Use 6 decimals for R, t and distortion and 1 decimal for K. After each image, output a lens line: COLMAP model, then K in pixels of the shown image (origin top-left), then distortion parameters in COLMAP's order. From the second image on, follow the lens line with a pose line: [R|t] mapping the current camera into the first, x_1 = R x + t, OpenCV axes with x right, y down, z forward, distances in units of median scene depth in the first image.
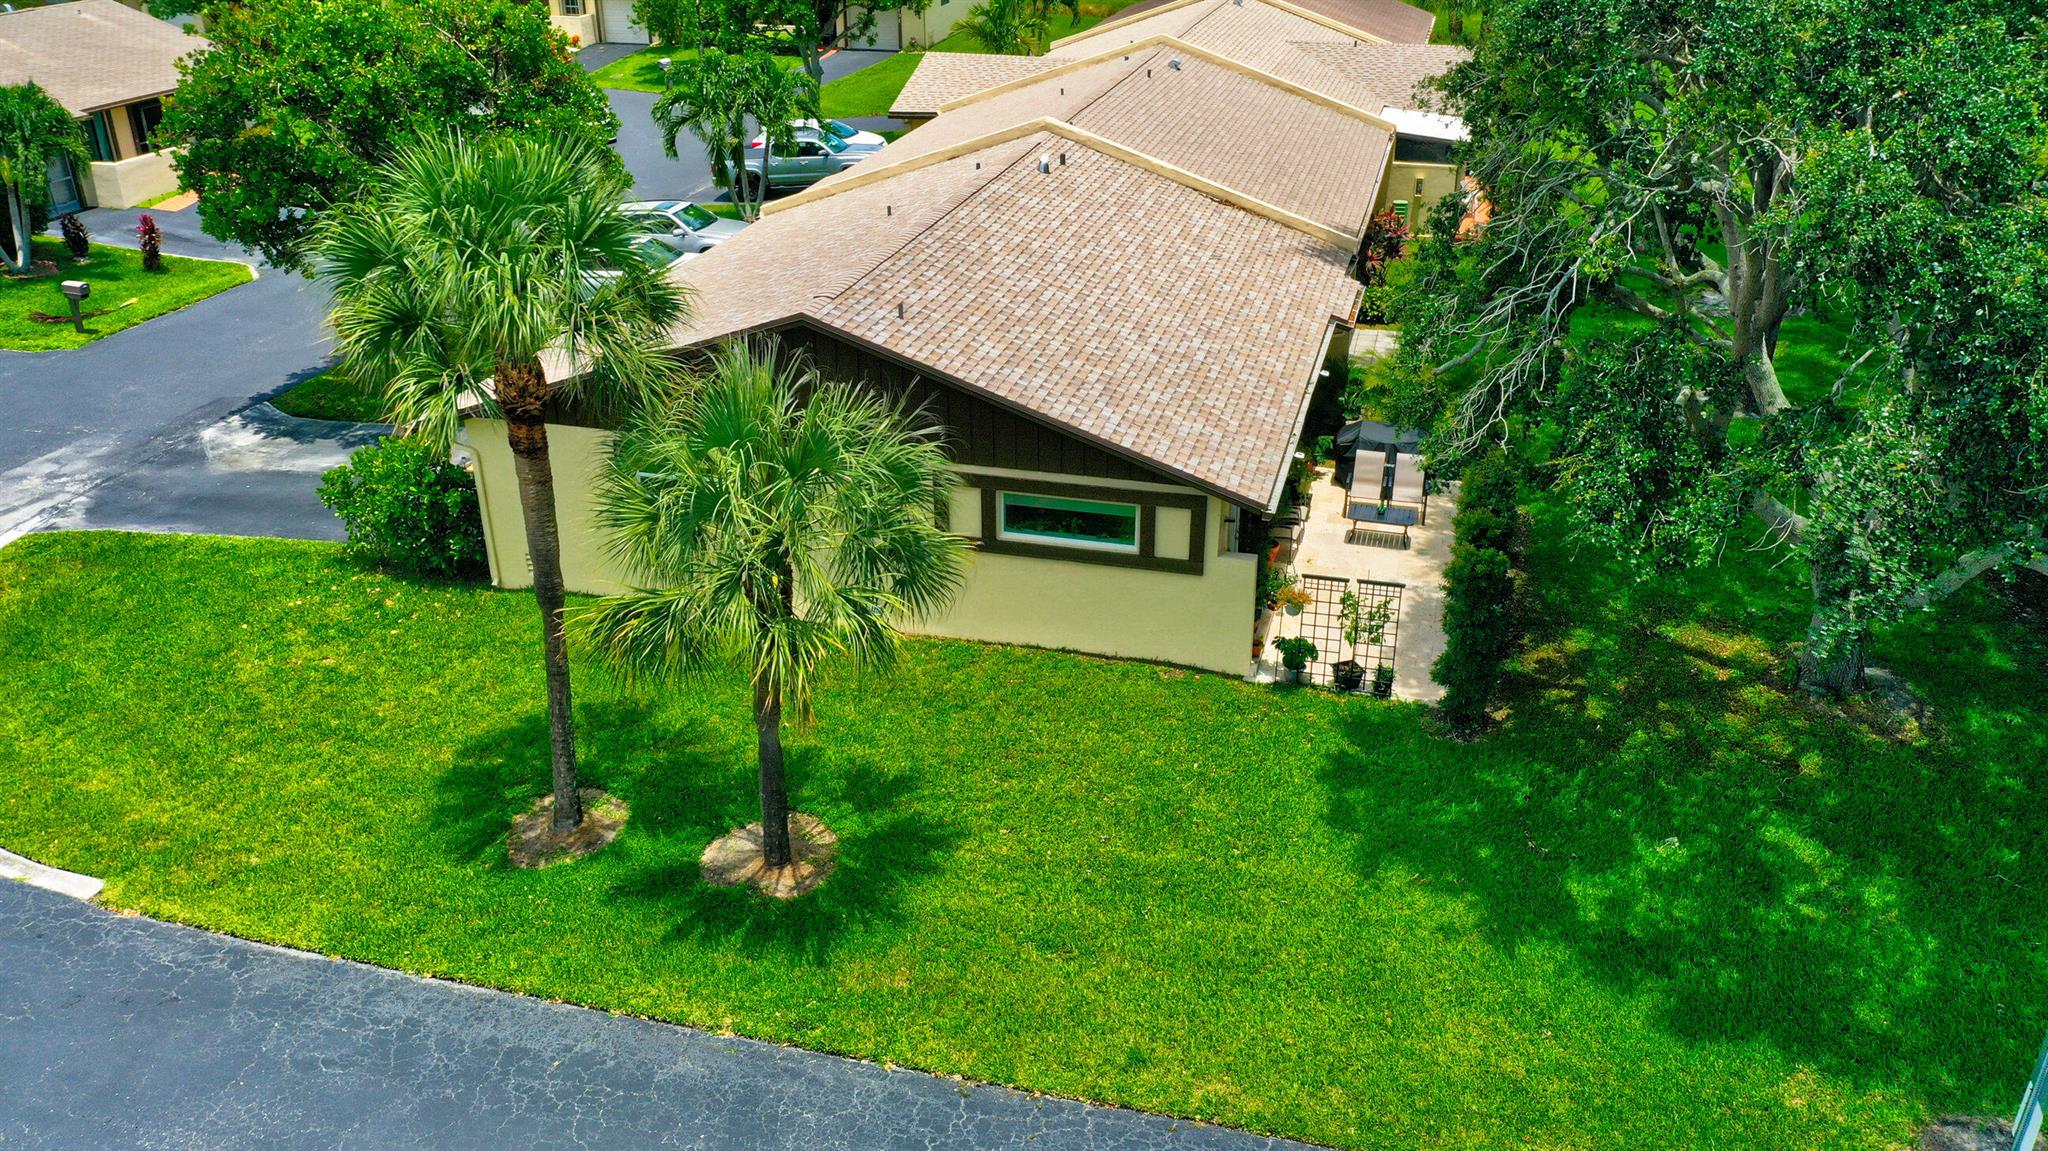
lens RADIAL K [[1602.6, 0, 1018.8], [0, 1602.6, 577.9], [0, 0, 1]] dist [-0.005924, -0.001494]
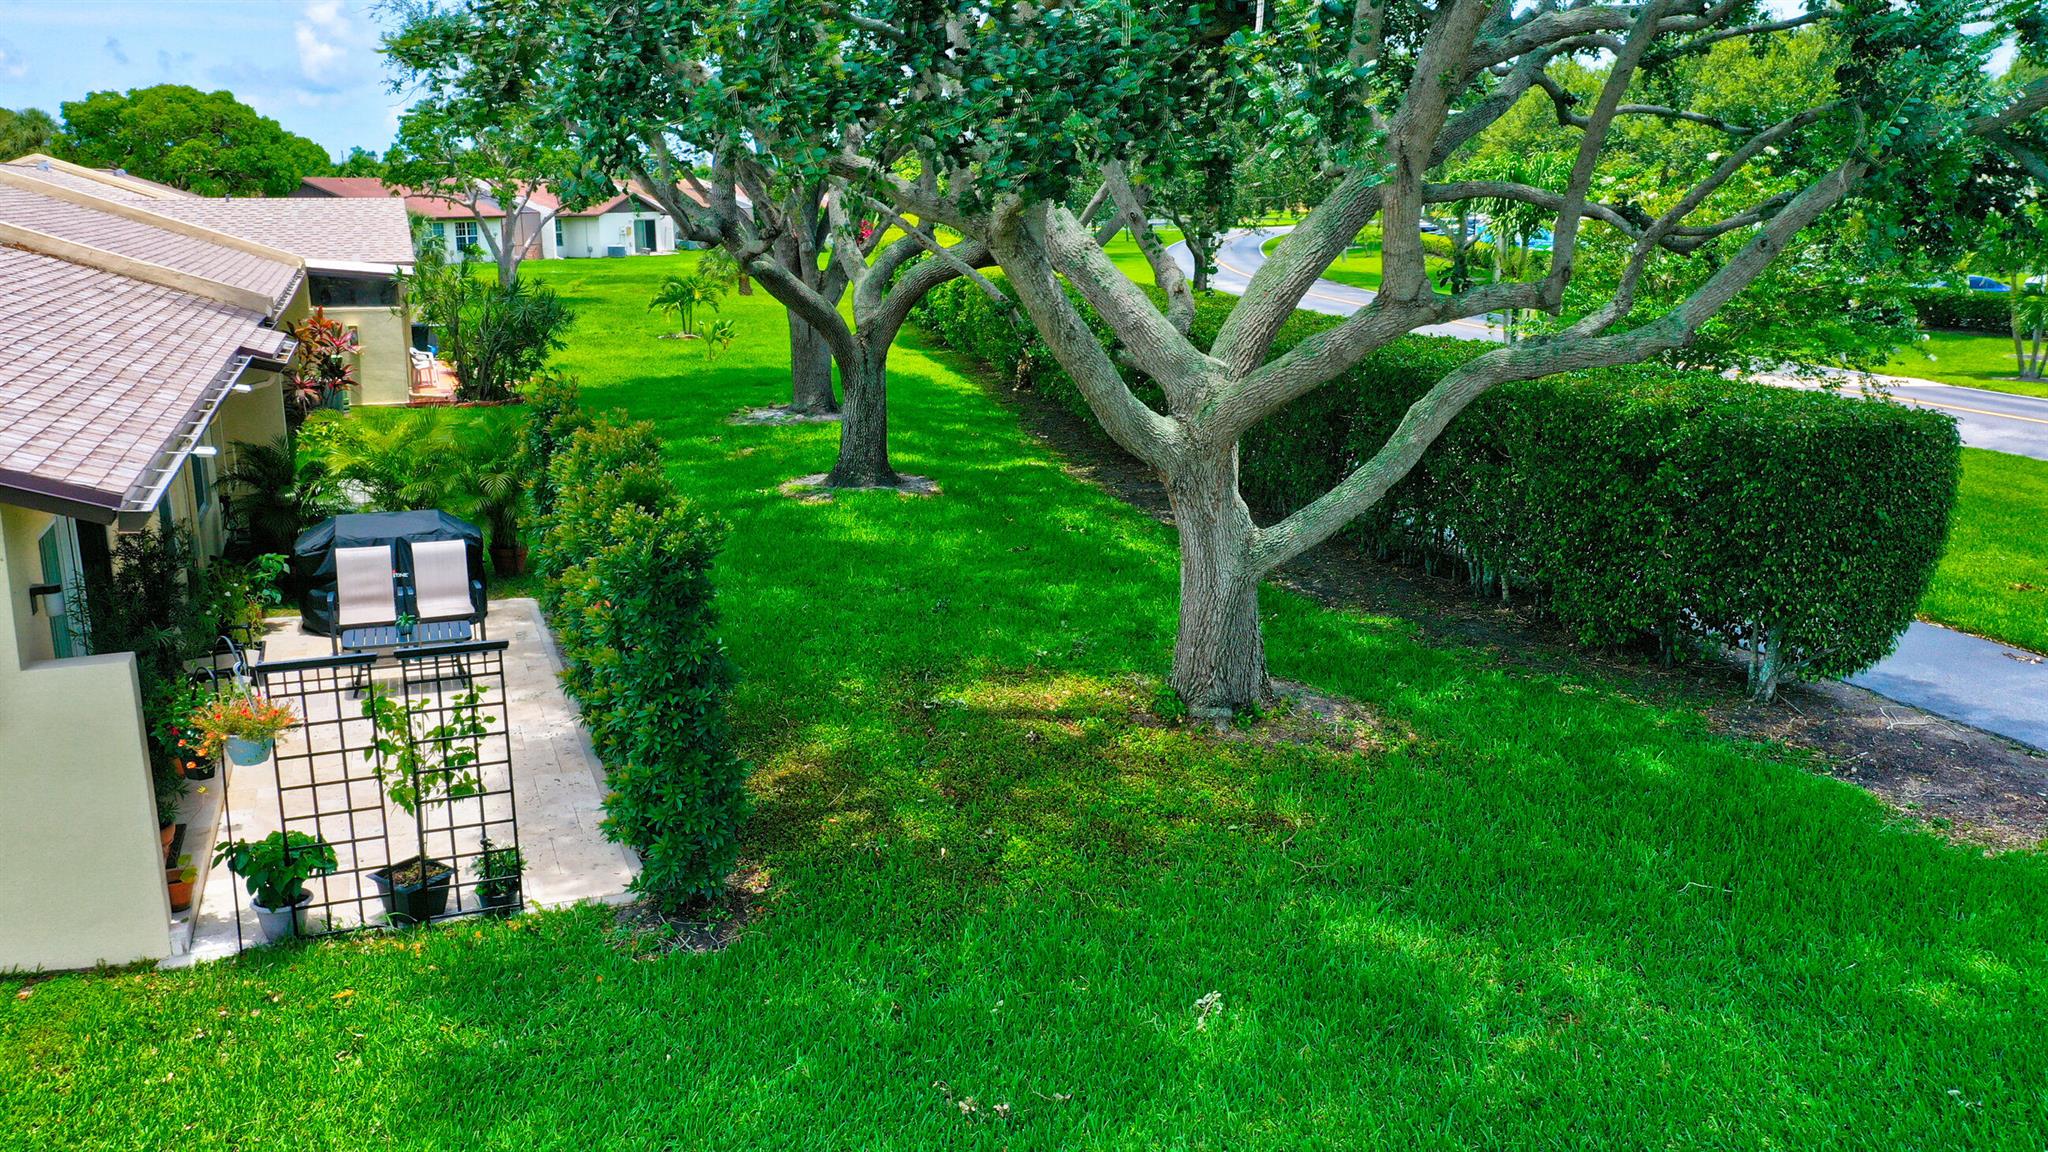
lens RADIAL K [[1616.4, 0, 1018.4], [0, 1616.4, 577.5], [0, 0, 1]] dist [0.006875, -0.008132]
pose [[0.800517, -0.135924, 0.583692, 0.089833], [0.260029, 0.956267, -0.133937, 0.081588], [-0.539960, 0.258995, 0.800852, 0.531839]]
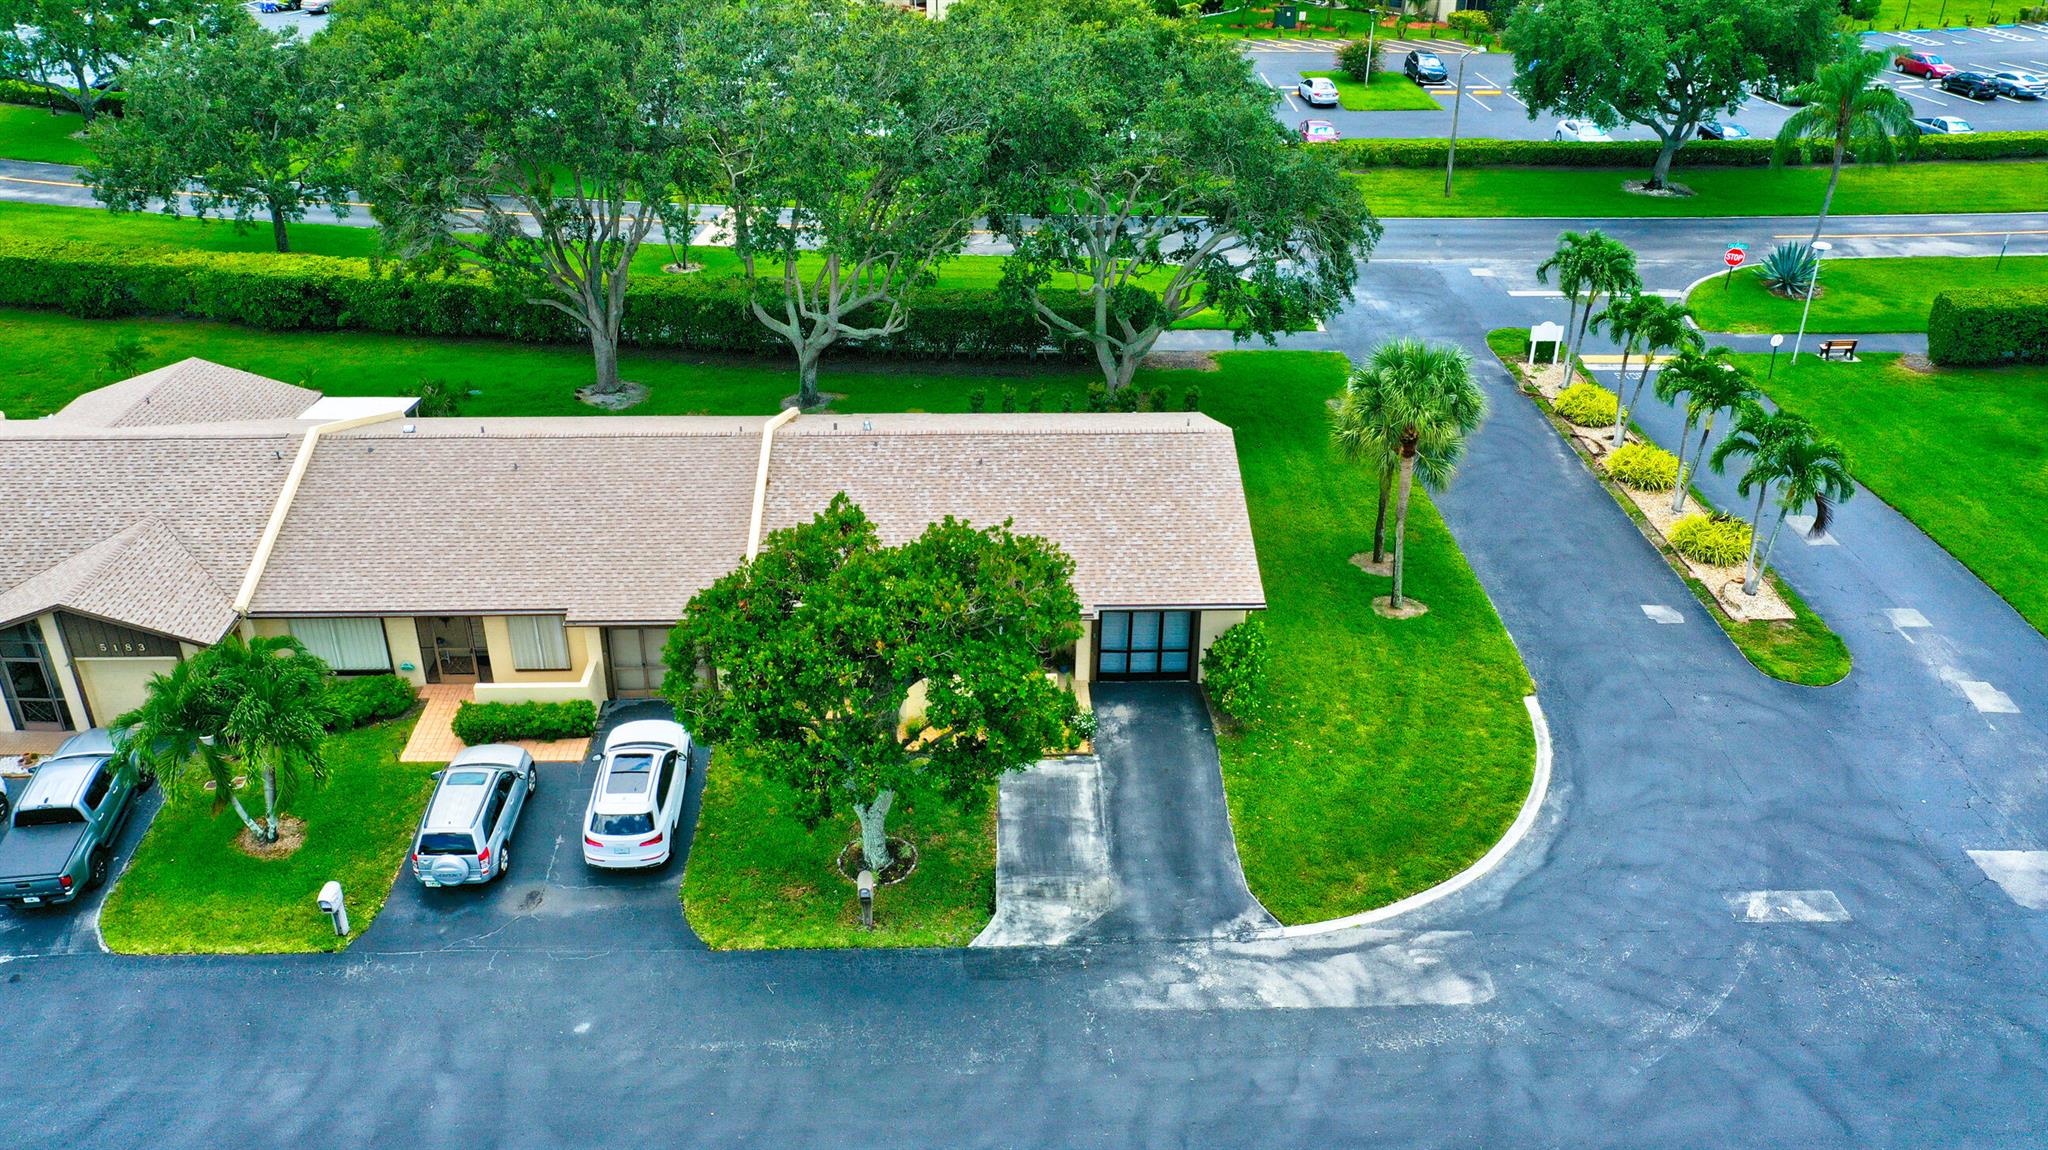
lens RADIAL K [[1602.6, 0, 1018.8], [0, 1602.6, 577.4], [0, 0, 1]] dist [-0.005924, -0.001494]
pose [[-0.287004, -0.449265, 0.846044, -1.884327], [0.421066, 0.734137, 0.532679, -1.234029], [-0.860425, 0.509122, -0.021530, 1.343109]]
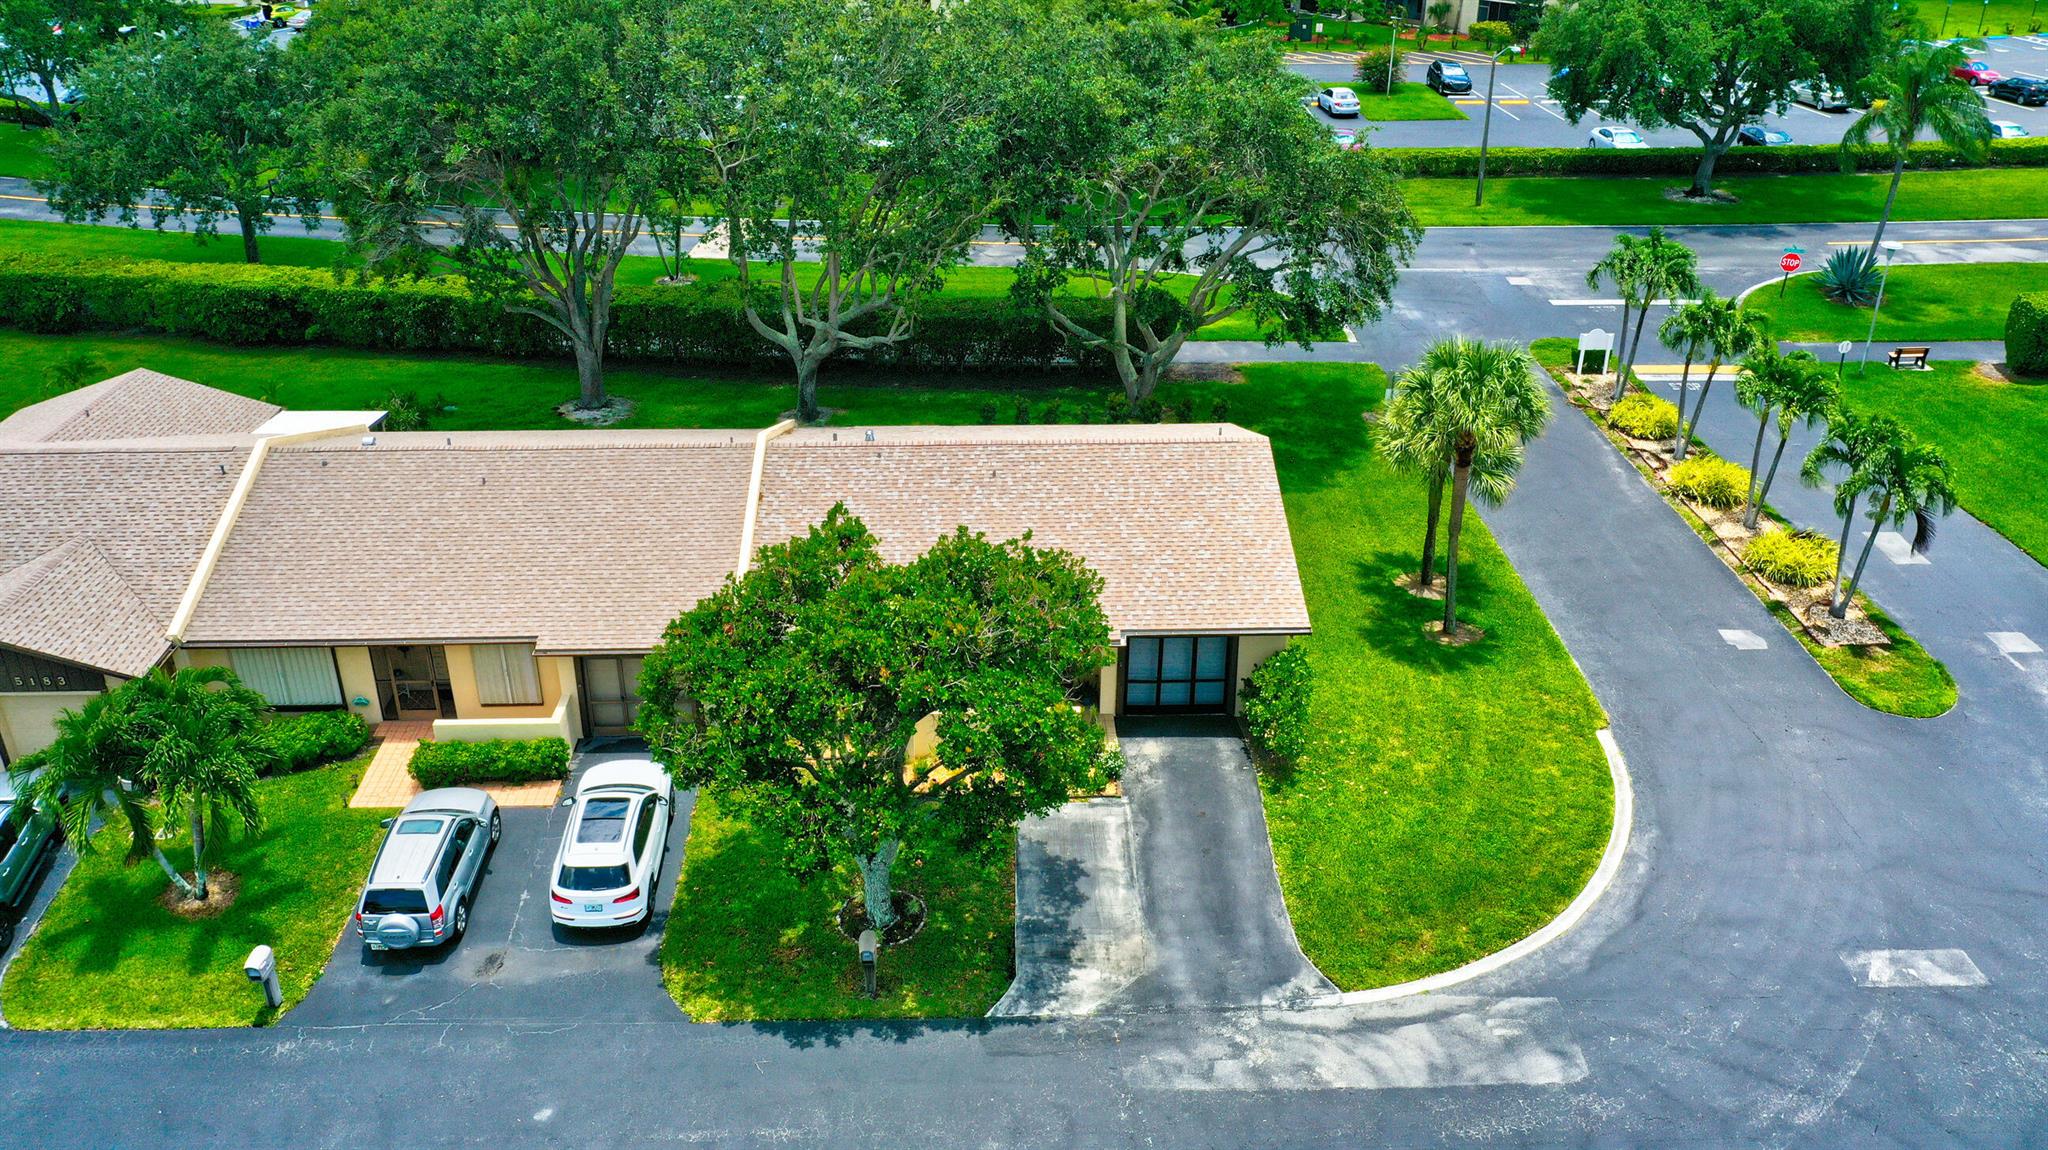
lens RADIAL K [[1616.4, 0, 1018.4], [0, 1616.4, 576.5], [0, 0, 1]] dist [0.006875, -0.008132]
pose [[-0.285368, -0.429249, 0.856919, -1.747562], [0.425884, 0.744182, 0.514603, -1.142810], [-0.858596, 0.511800, -0.029555, 1.357736]]
